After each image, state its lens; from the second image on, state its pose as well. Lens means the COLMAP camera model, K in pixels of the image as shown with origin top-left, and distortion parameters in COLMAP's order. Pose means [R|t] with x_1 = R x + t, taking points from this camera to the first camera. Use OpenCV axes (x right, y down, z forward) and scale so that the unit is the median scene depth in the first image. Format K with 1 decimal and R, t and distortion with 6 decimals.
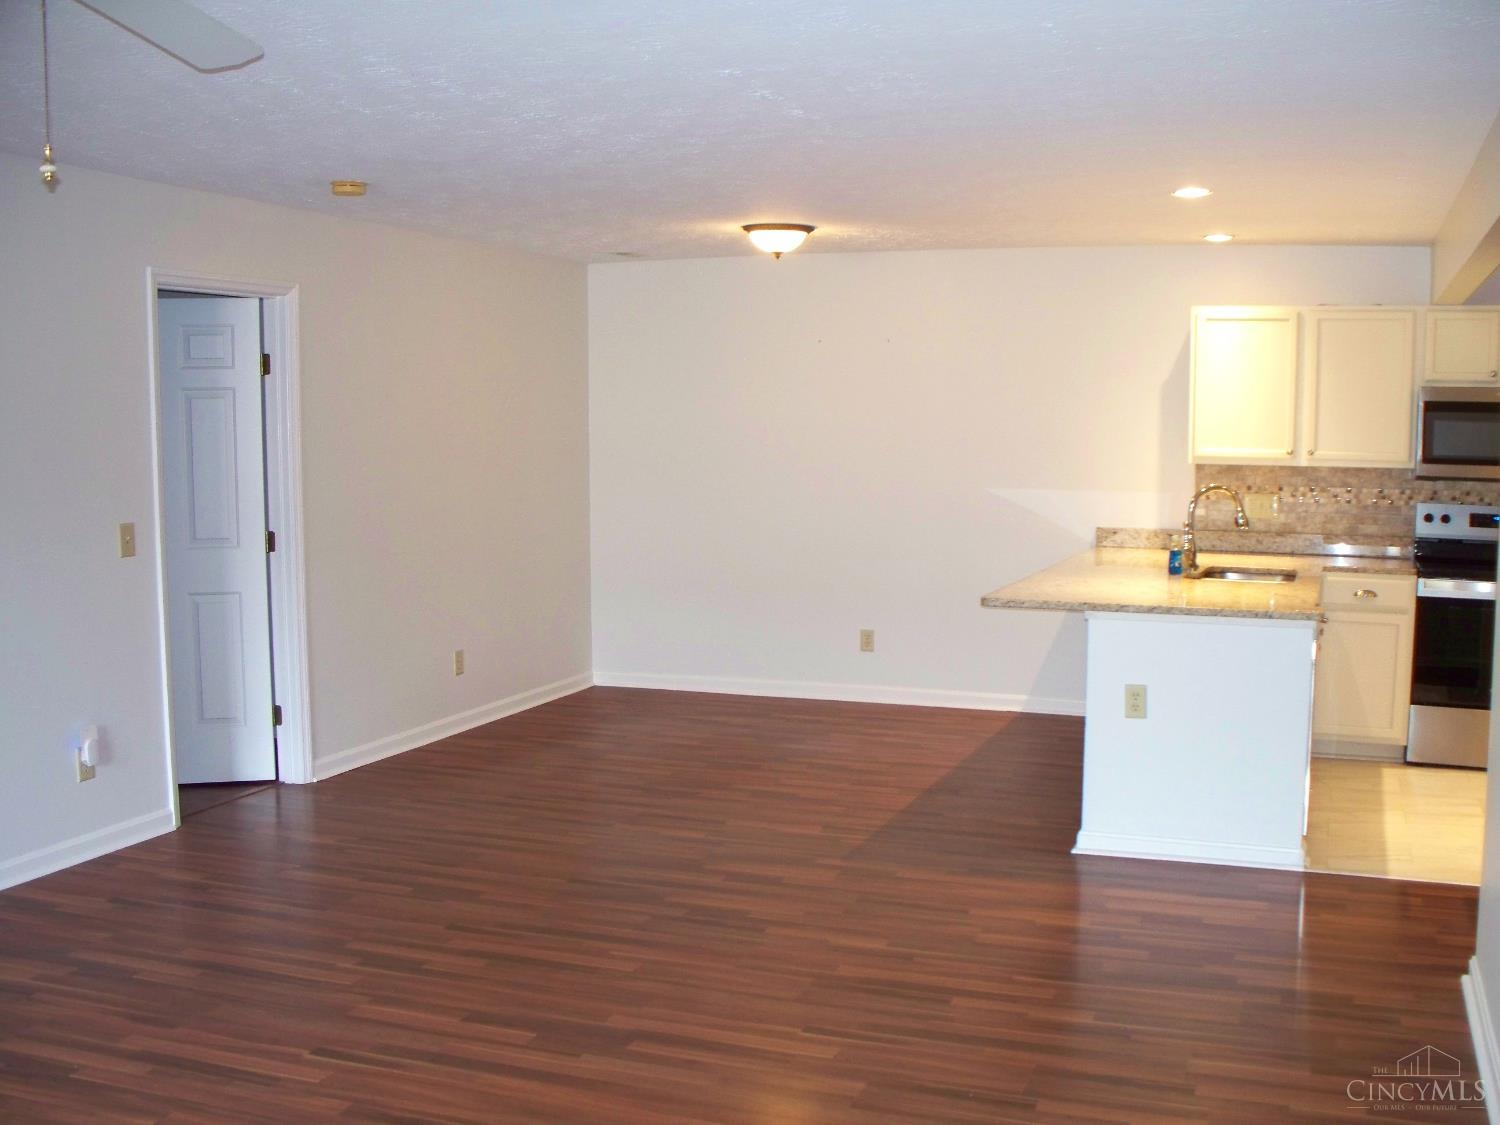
lens RADIAL K [[1524.0, 0, 746.5], [0, 1524.0, 566.1], [0, 0, 1]] dist [-0.030457, 0.000000]
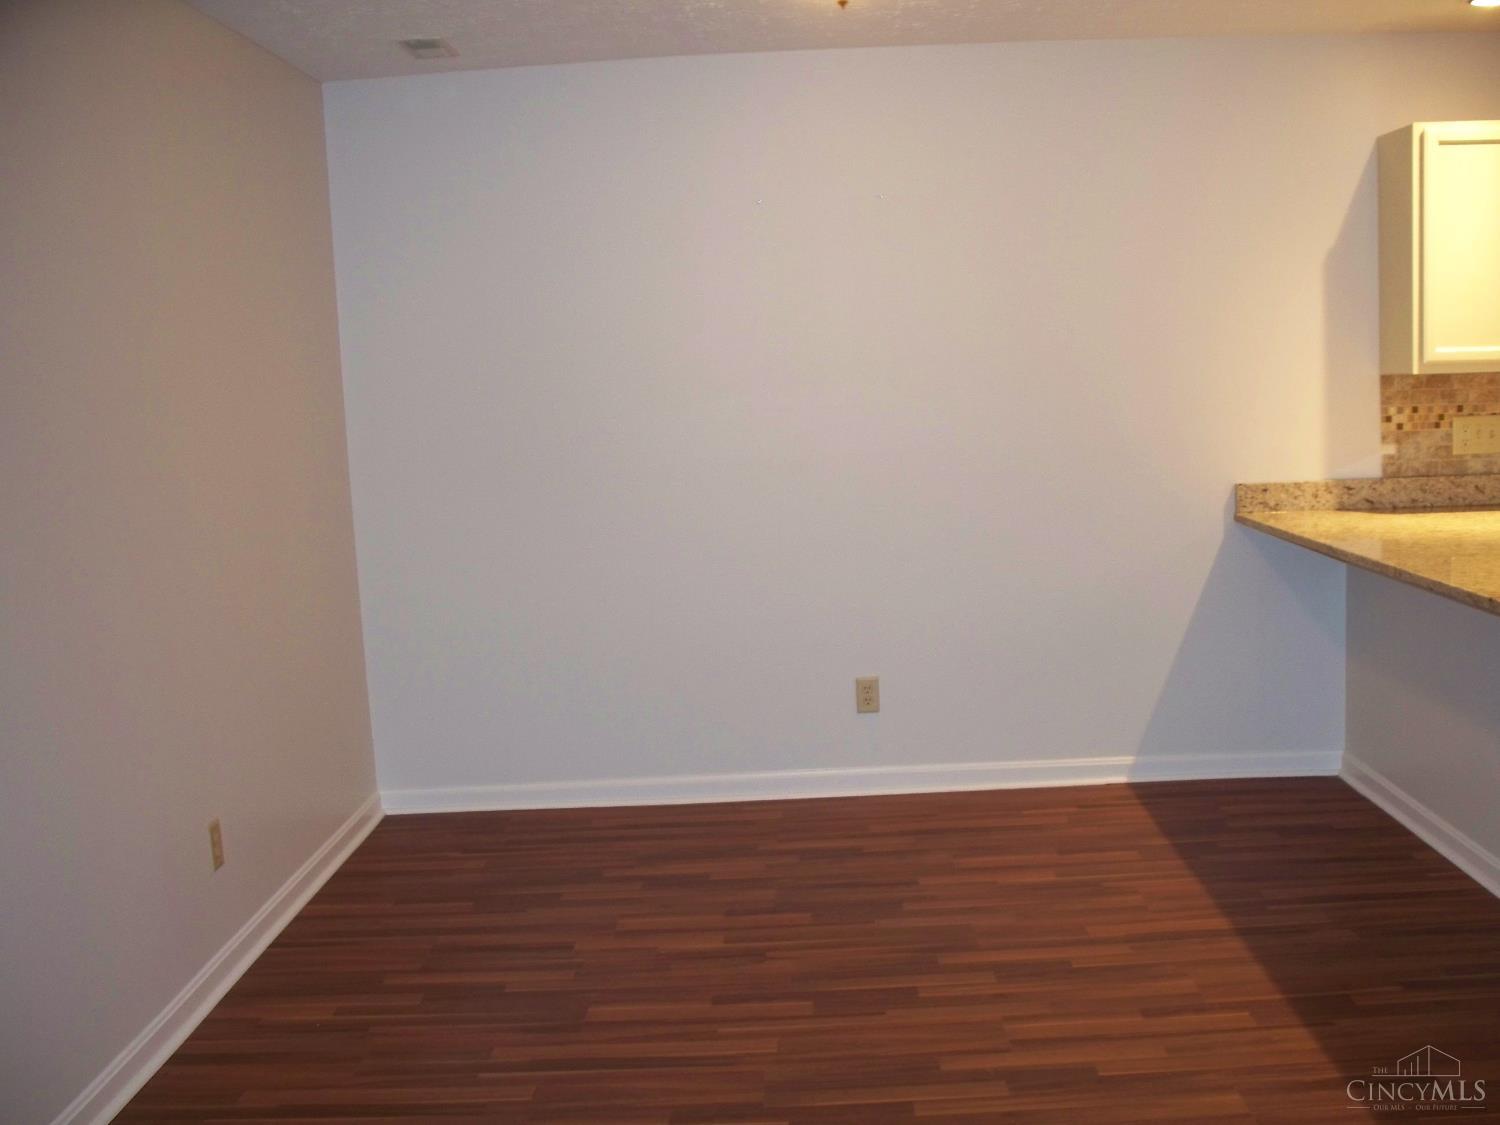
lens RADIAL K [[1524.0, 0, 757.3], [0, 1524.0, 555.4], [0, 0, 1]] dist [-0.030457, 0.000000]
pose [[0.945584, -0.077613, 0.315987, -0.166505], [0.076827, 0.996932, 0.014966, -0.021148], [-0.316179, 0.010125, 0.948646, 0.474067]]
